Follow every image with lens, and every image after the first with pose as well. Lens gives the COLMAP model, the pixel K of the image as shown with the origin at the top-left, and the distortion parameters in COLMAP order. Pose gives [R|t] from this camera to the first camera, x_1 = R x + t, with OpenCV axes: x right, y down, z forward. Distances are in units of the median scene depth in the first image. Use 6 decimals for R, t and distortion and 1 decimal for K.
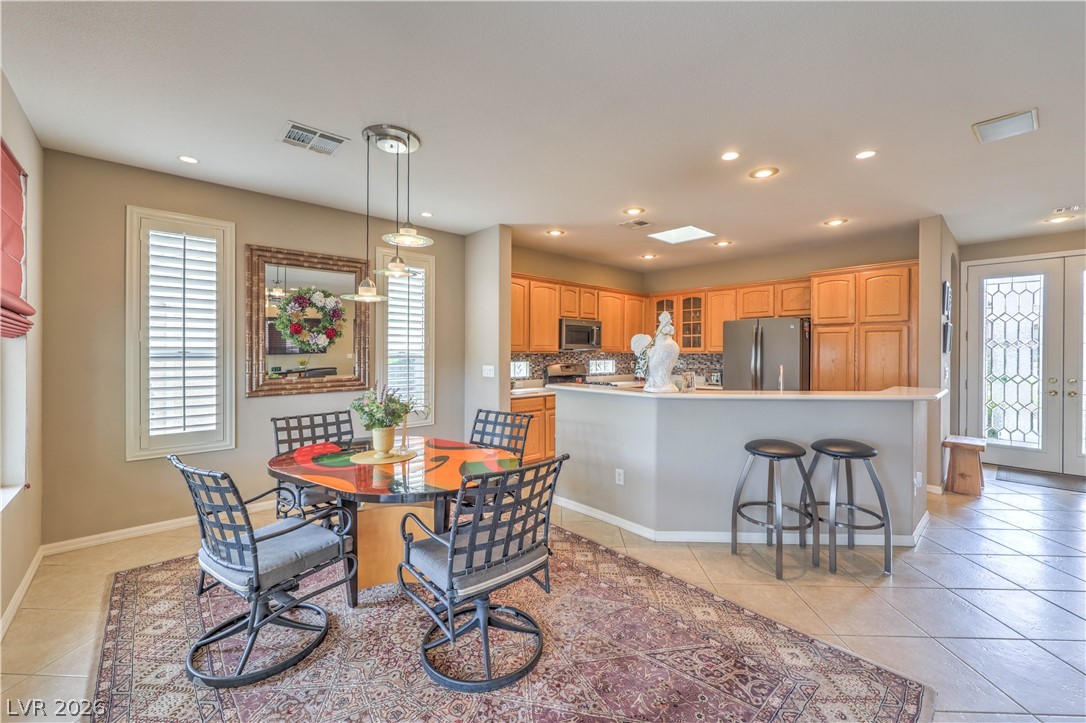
lens RADIAL K [[433.5, 0, 544.4], [0, 433.5, 349.7], [0, 0, 1]] dist [-0.000794, 0.000136]
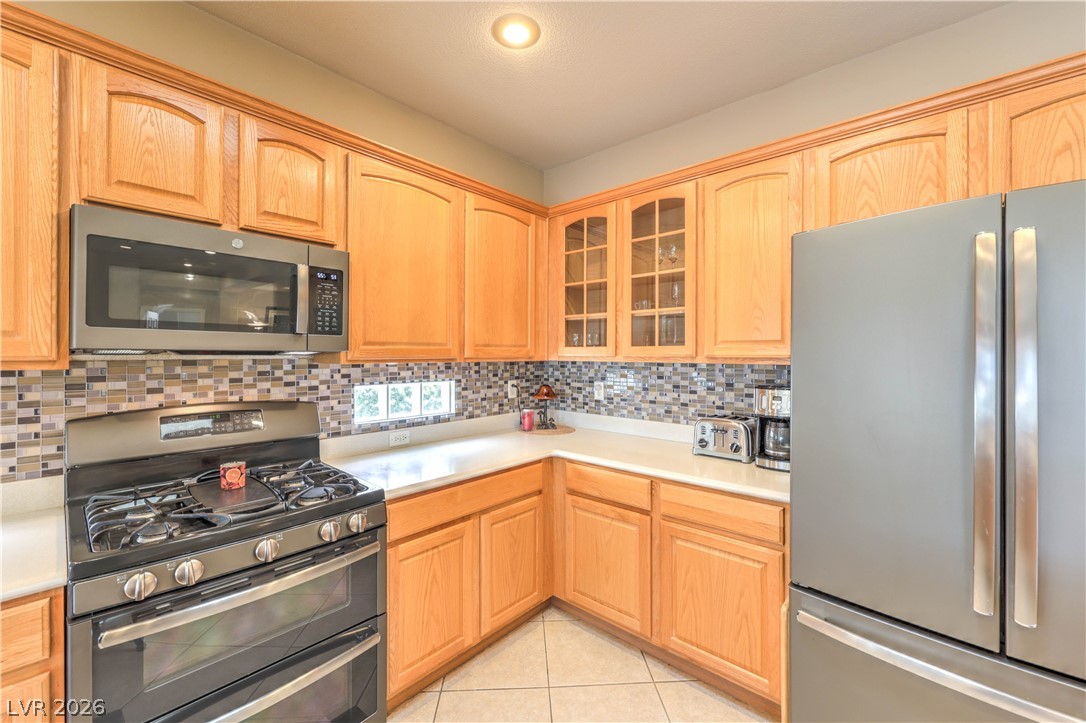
lens RADIAL K [[436.3, 0, 543.5], [0, 436.3, 353.1], [0, 0, 1]] dist [-0.000971, 0.000029]
pose [[0.994836, -0.001593, 0.101483, 0.253217], [0.001436, 0.999998, 0.001619, -0.000061], [-0.101485, -0.001465, 0.994836, 0.781843]]
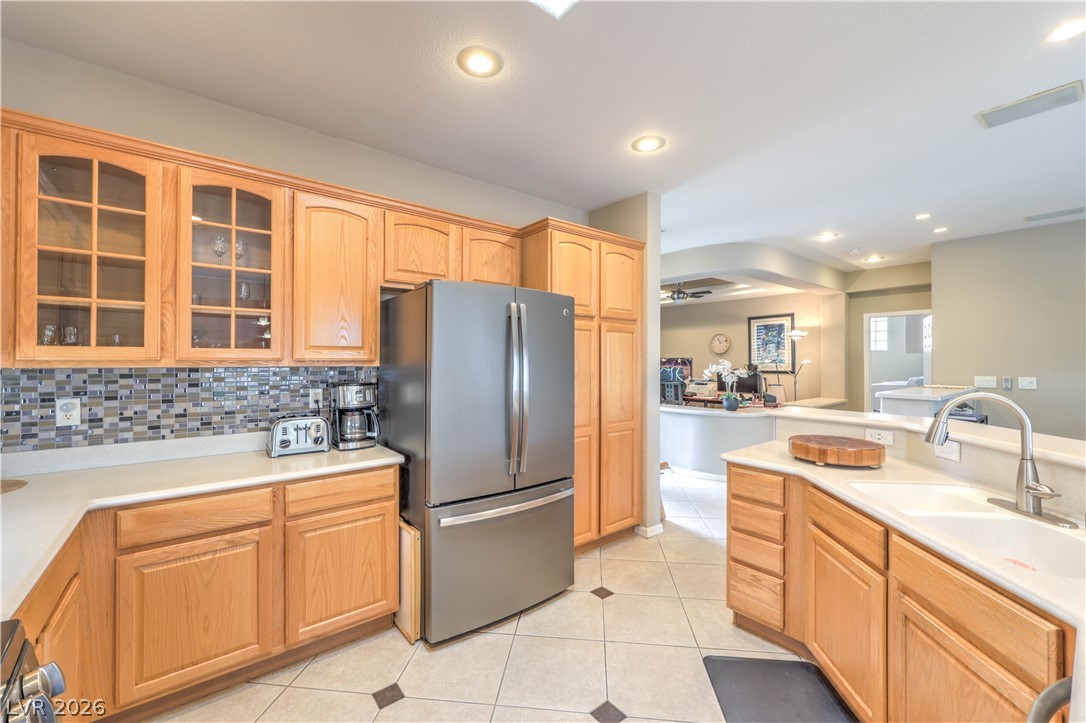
lens RADIAL K [[437.7, 0, 542.1], [0, 437.7, 357.5], [0, 0, 1]] dist [-0.000649, 0.000126]
pose [[0.065014, 0.002799, 0.997880, 0.046487], [-0.002857, 0.999992, -0.002619, 0.001998], [-0.997880, -0.002681, 0.065021, 0.891938]]
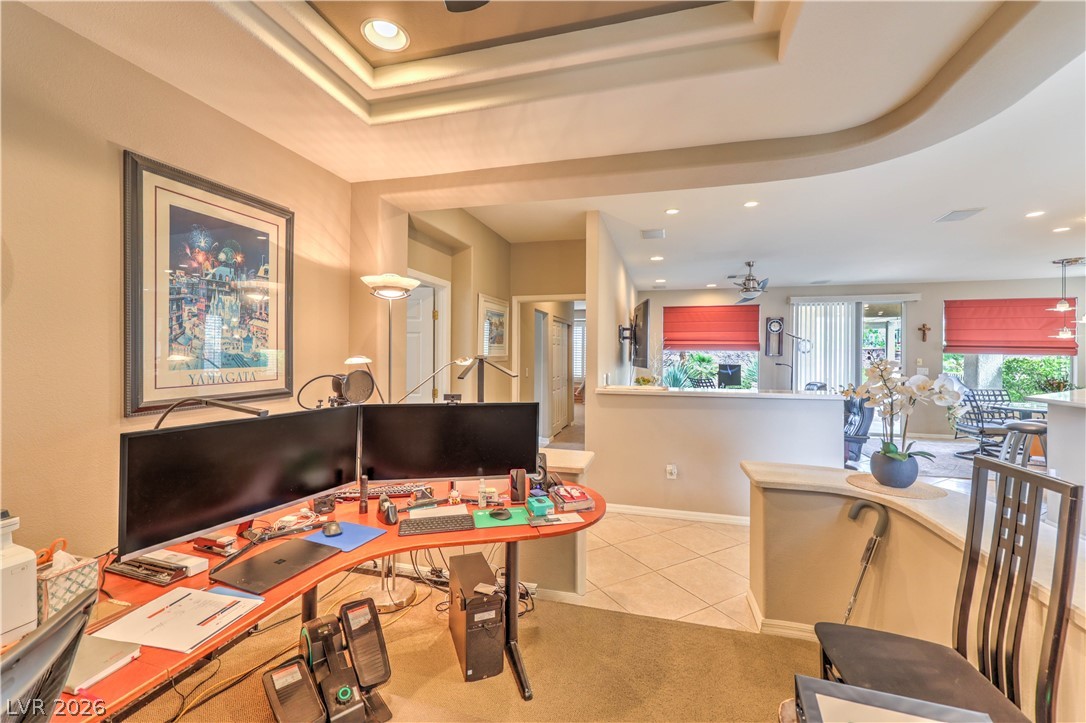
lens RADIAL K [[437.7, 0, 542.1], [0, 437.7, 357.5], [0, 0, 1]] dist [-0.000649, 0.000126]
pose [[-0.848089, -0.006071, -0.529818, 1.470768], [-0.006628, 0.999978, -0.000850, 0.004734], [0.529812, 0.002791, -0.848111, 0.709744]]
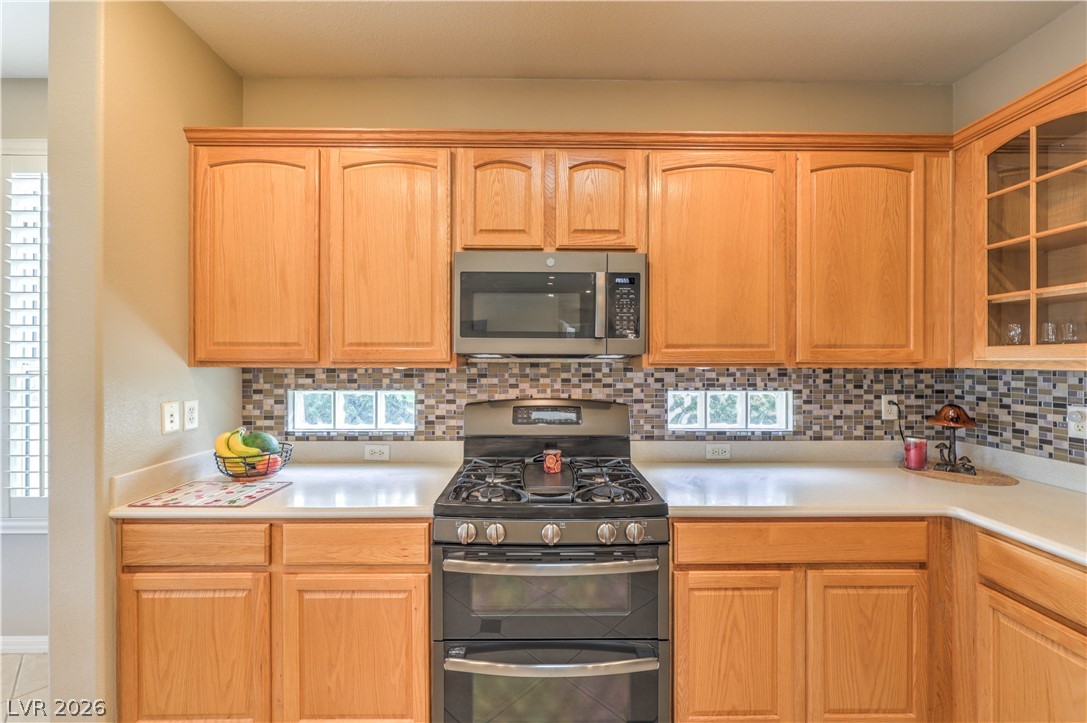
lens RADIAL K [[438.1, 0, 542.6], [0, 438.1, 357.5], [0, 0, 1]] dist [-0.000649, 0.000126]
pose [[0.749655, -0.005774, -0.661804, 0.295498], [0.002659, 0.999980, -0.005712, 0.002648], [0.661824, 0.002523, 0.749655, 0.828447]]
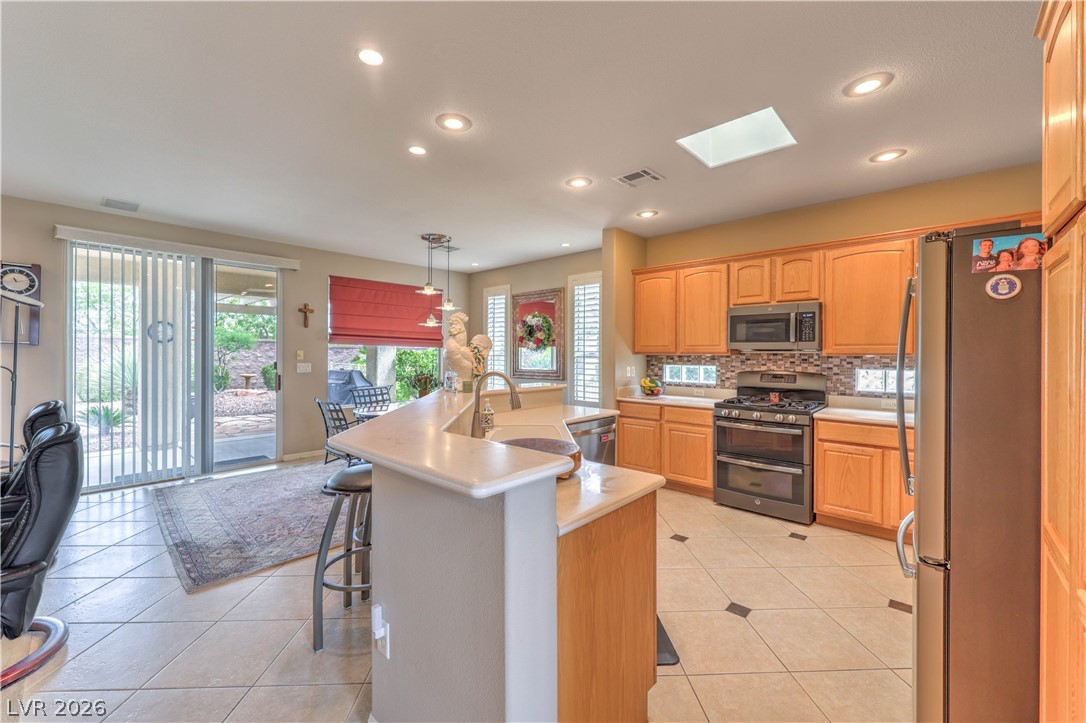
lens RADIAL K [[433.5, 0, 544.4], [0, 433.5, 349.7], [0, 0, 1]] dist [-0.000794, 0.000136]
pose [[0.088655, -0.009697, -0.996015, 0.759978], [-0.001037, 0.999951, -0.009828, 0.006625], [0.996062, 0.001904, 0.088641, 0.638484]]
